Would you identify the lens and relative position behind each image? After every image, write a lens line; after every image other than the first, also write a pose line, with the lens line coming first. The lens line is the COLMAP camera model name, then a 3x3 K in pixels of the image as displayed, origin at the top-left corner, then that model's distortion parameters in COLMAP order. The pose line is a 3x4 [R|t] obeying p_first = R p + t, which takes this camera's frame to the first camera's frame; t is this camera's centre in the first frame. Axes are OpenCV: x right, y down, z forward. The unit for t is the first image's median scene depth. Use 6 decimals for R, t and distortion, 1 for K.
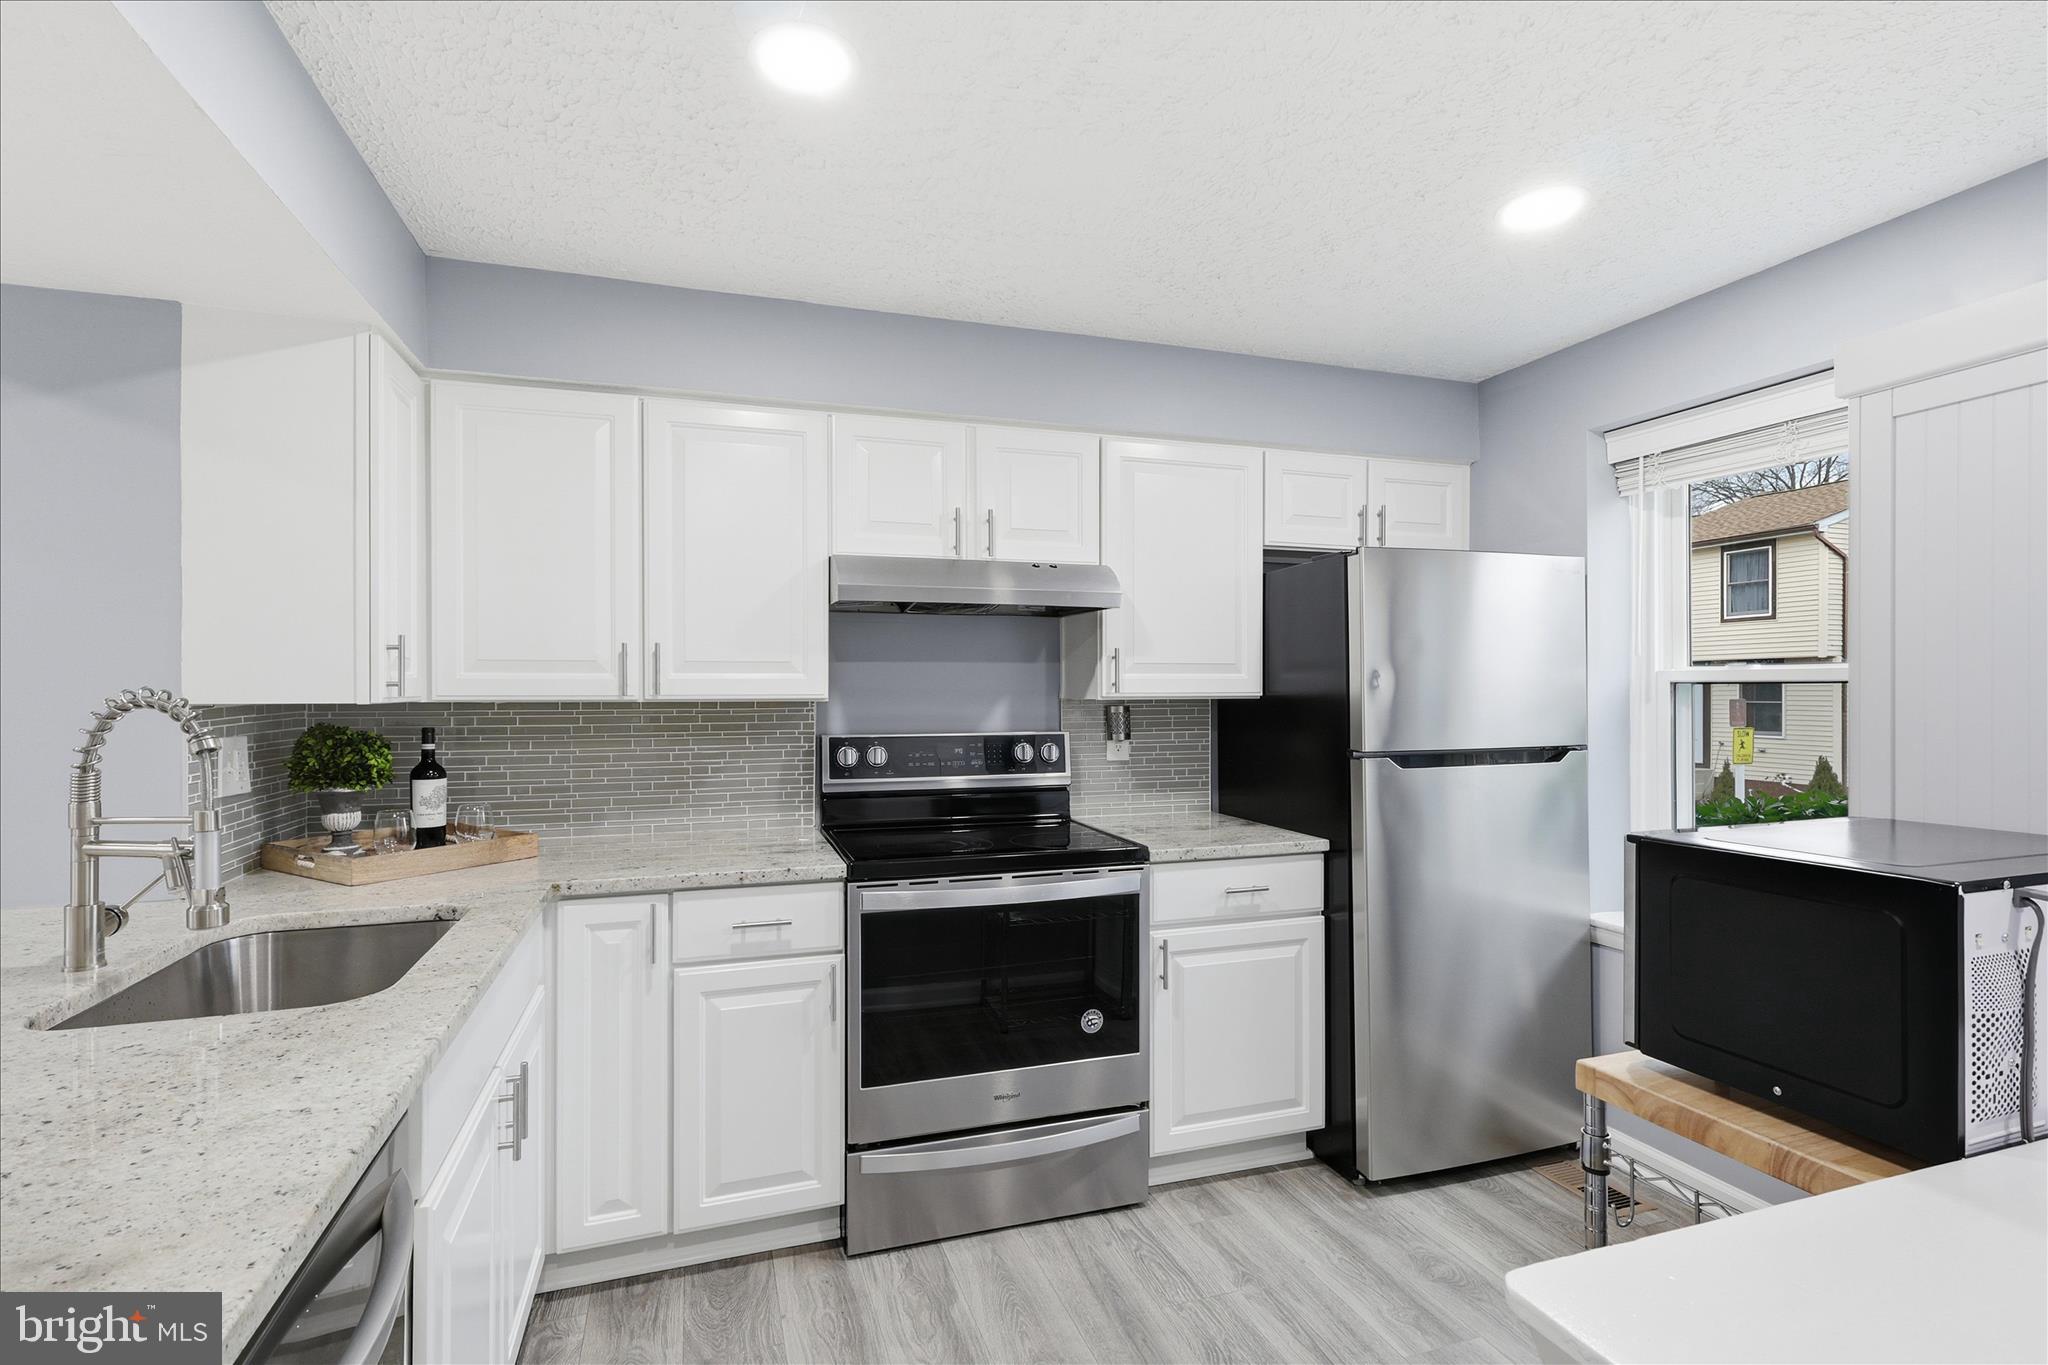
lens RADIAL K [[969.9, 0, 1028.2], [0, 969.9, 684.2], [0, 0, 1]] dist [-0.004761, 0.002084]
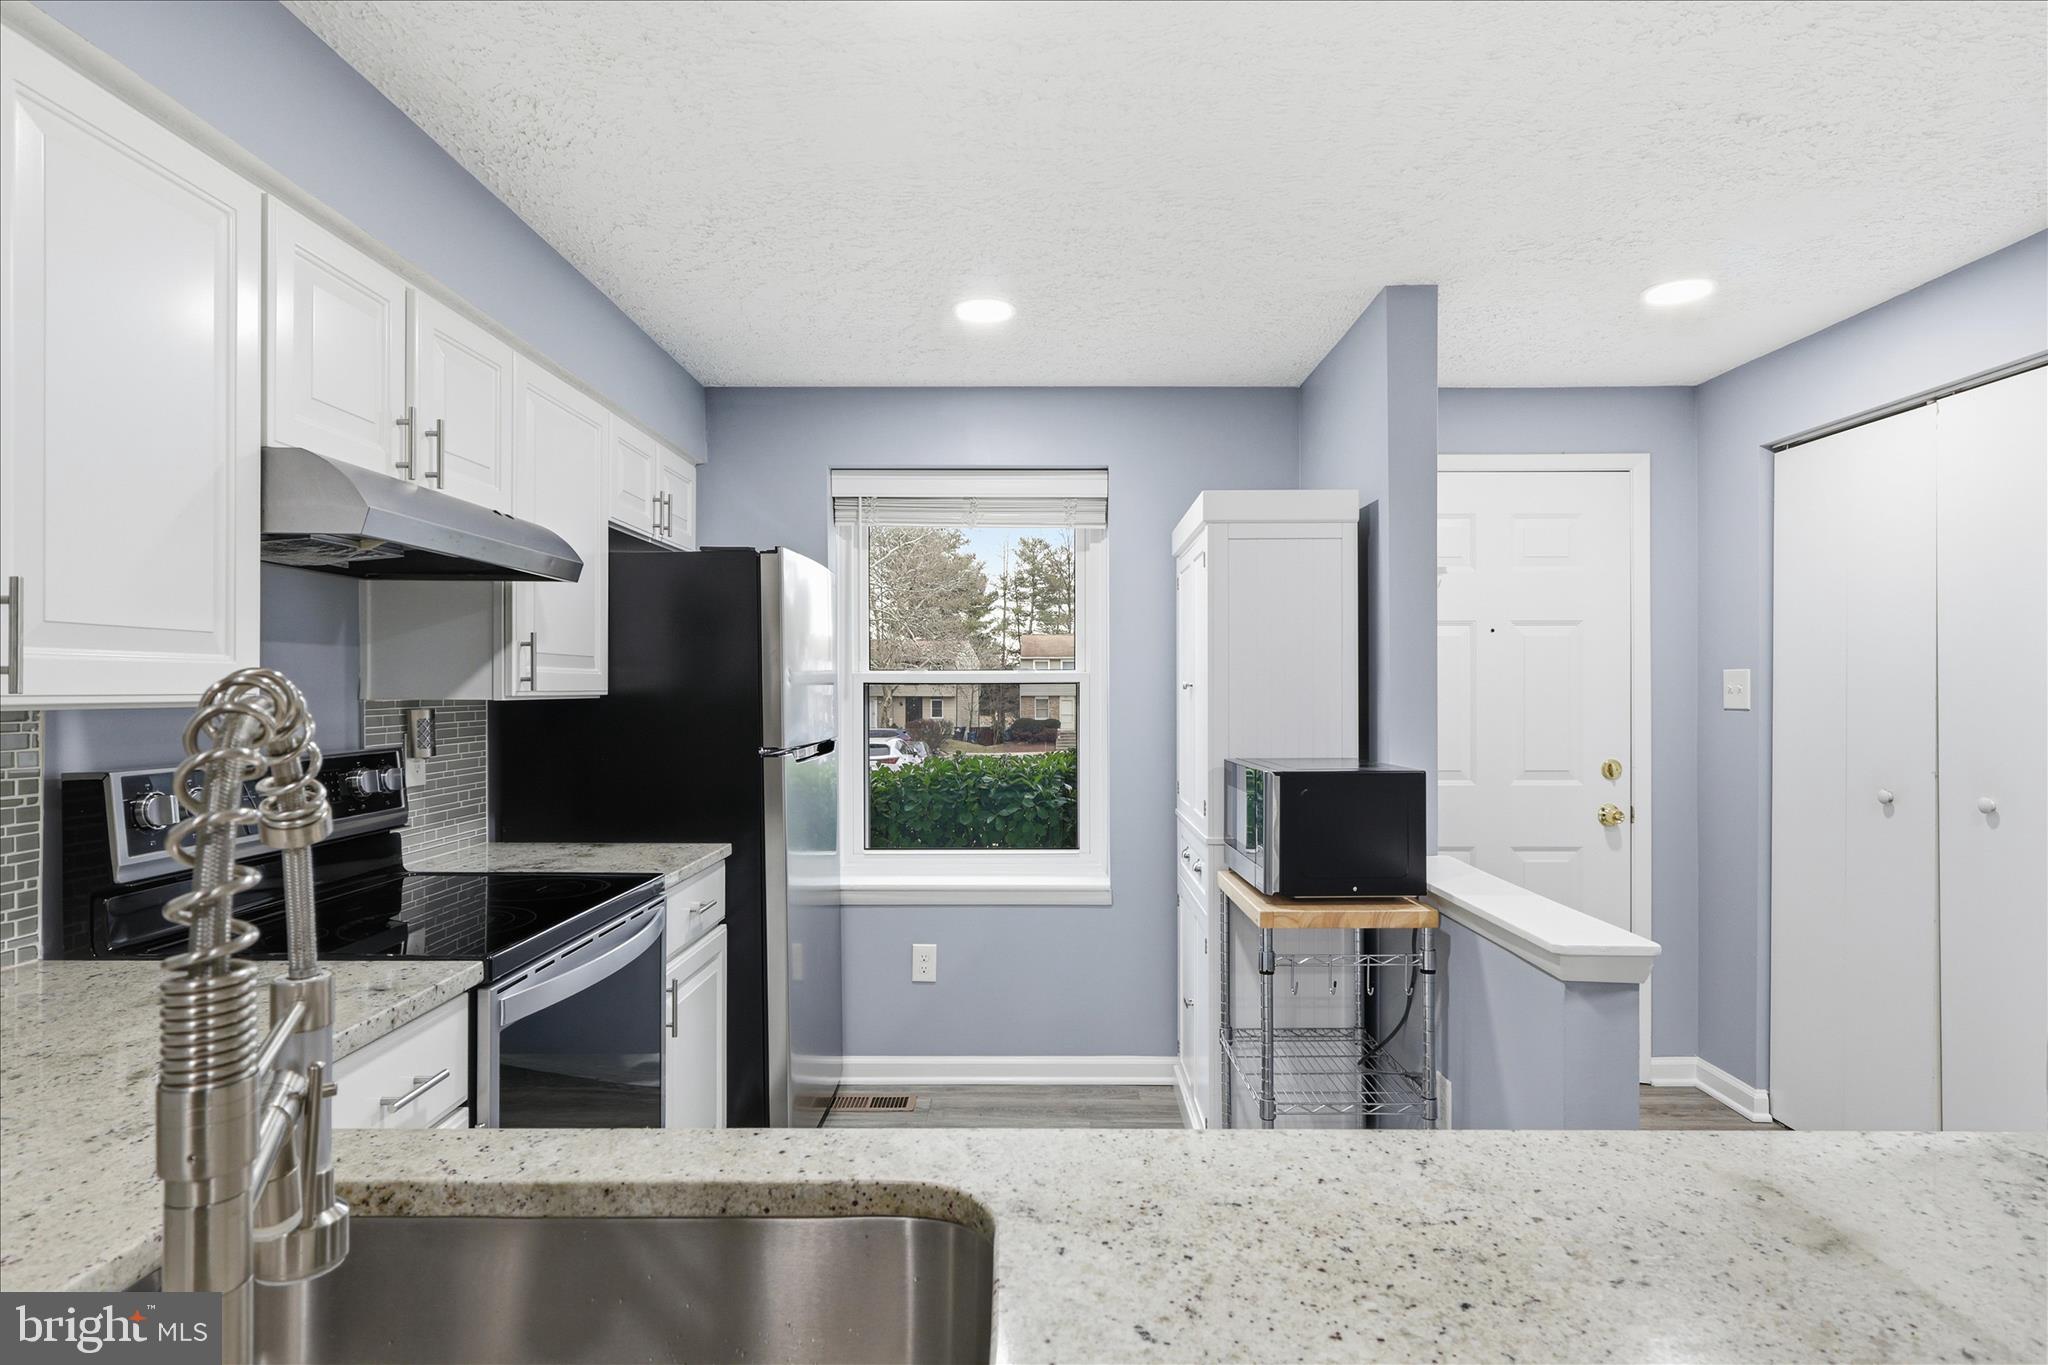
lens RADIAL K [[1115.9, 0, 1038.1], [0, 1115.9, 680.6], [0, 0, 1]] dist [0.021414, -0.000320]
pose [[0.312010, 0.009885, 0.950027, -0.719530], [-0.007738, 0.999939, -0.007863, 0.004950], [-0.950047, -0.004898, 0.312068, 0.398498]]
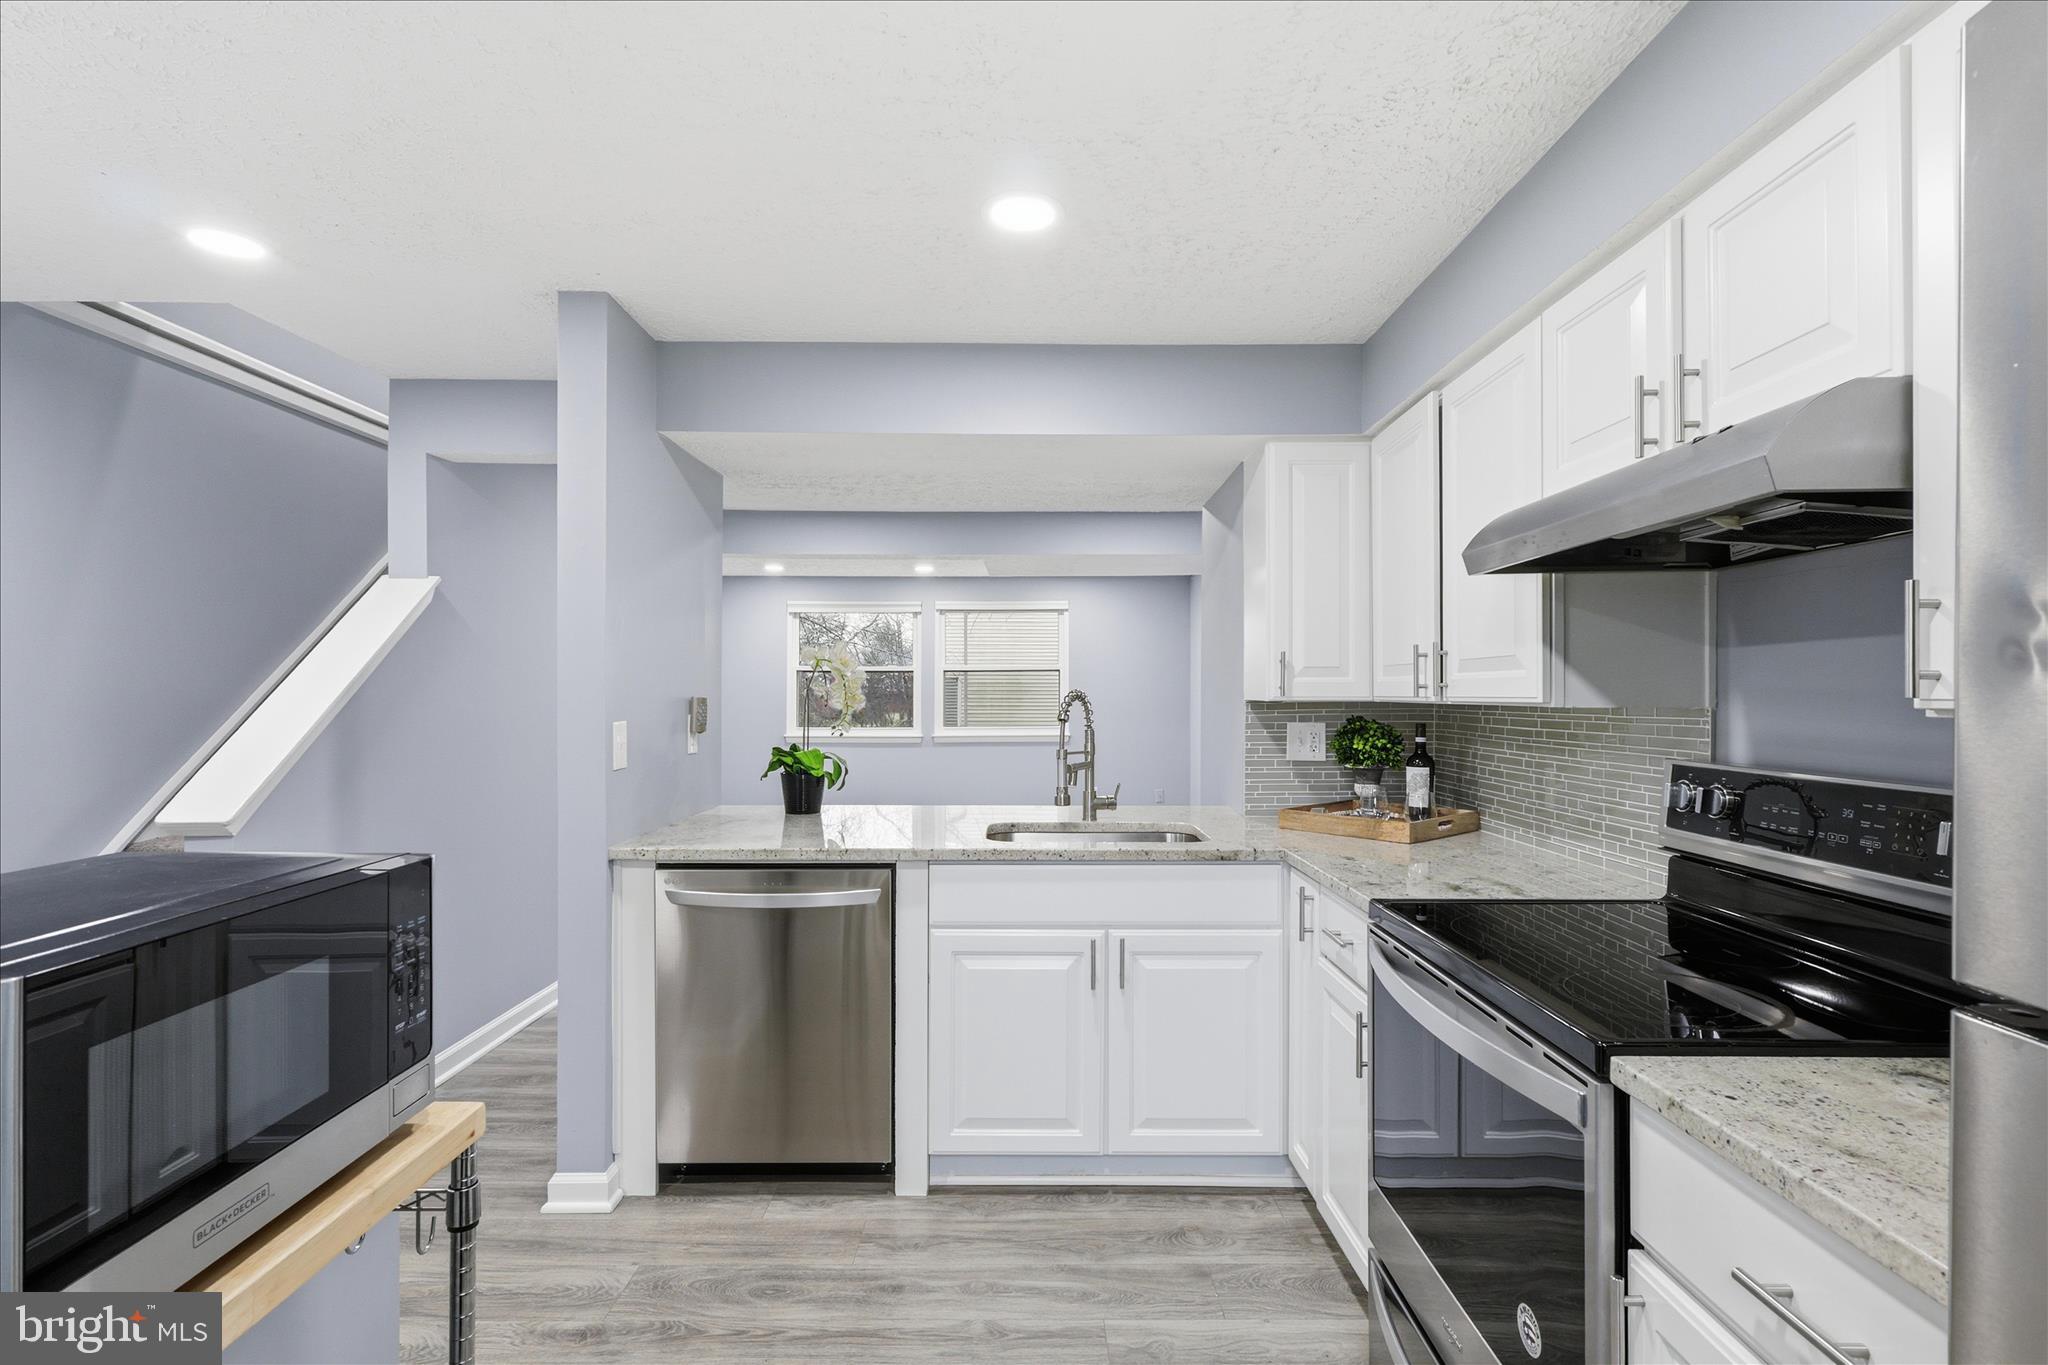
lens RADIAL K [[969.9, 0, 1028.4], [0, 969.9, 695.2], [0, 0, 1]] dist [-0.004761, 0.002084]
pose [[-0.328365, 0.002184, -0.944548, 0.533971], [0.002950, 0.999995, 0.001286, 0.006004], [0.944546, -0.002365, -0.328370, 0.766112]]
